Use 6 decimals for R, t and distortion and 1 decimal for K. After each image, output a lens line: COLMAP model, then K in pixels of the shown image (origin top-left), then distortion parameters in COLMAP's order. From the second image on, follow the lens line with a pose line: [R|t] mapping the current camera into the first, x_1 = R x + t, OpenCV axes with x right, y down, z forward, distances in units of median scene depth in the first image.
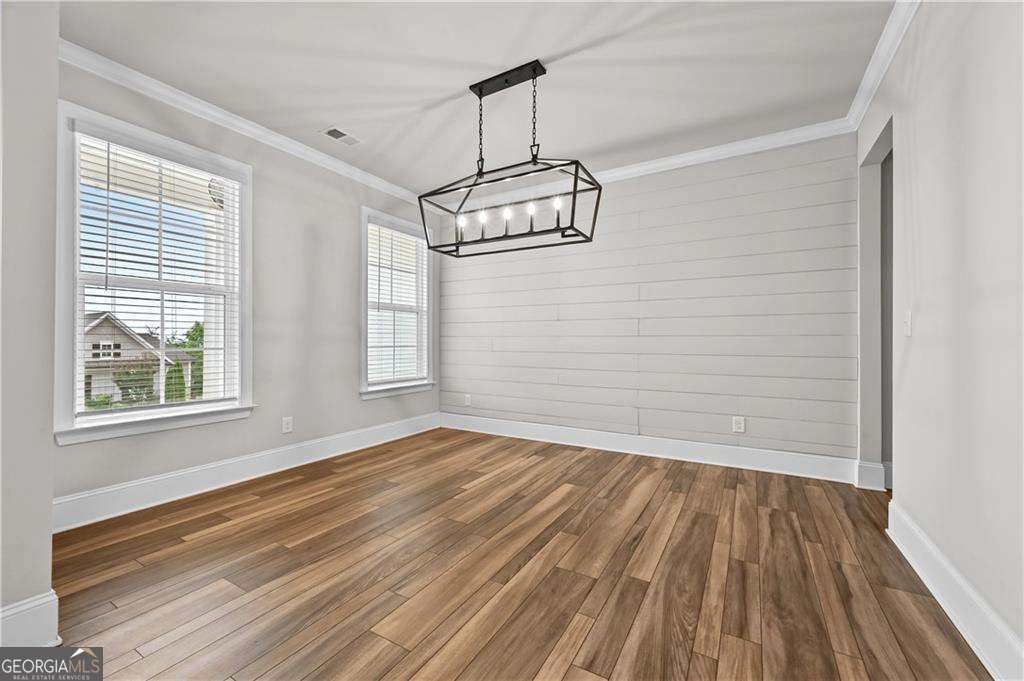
lens RADIAL K [[406.4, 0, 513.3], [0, 406.4, 340.0], [0, 0, 1]] dist [-0.002716, 0.000056]
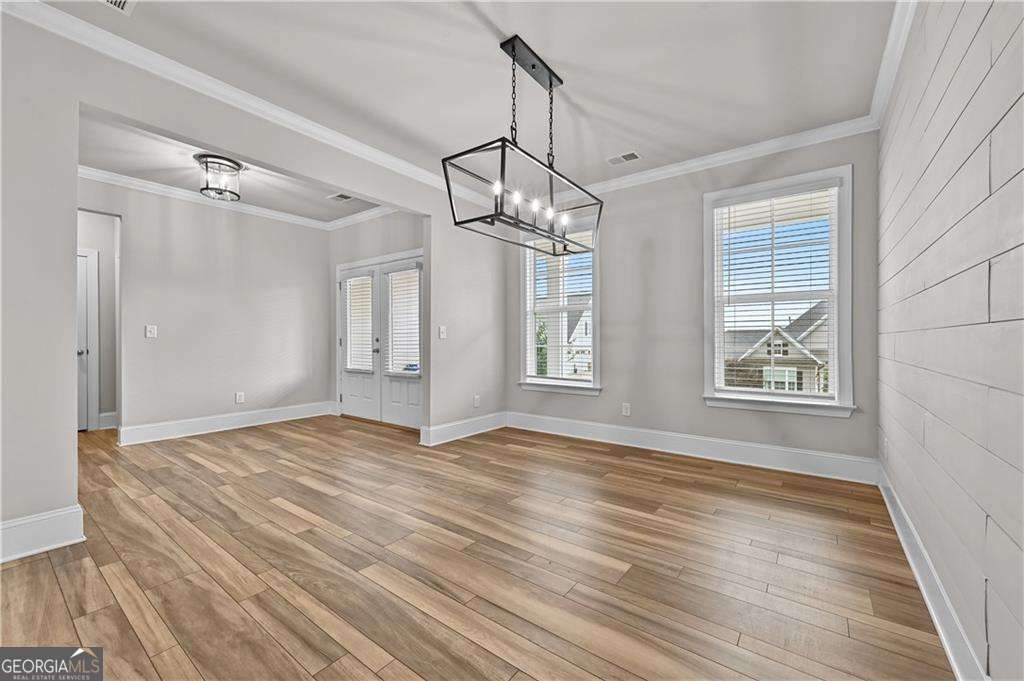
lens RADIAL K [[406.4, 0, 513.1], [0, 406.4, 338.9], [0, 0, 1]] dist [-0.002716, 0.000056]
pose [[-0.108381, -0.005495, -0.994094, 1.053730], [0.002719, 0.999979, -0.005824, 0.004372], [0.994106, -0.003334, -0.108364, 1.196411]]
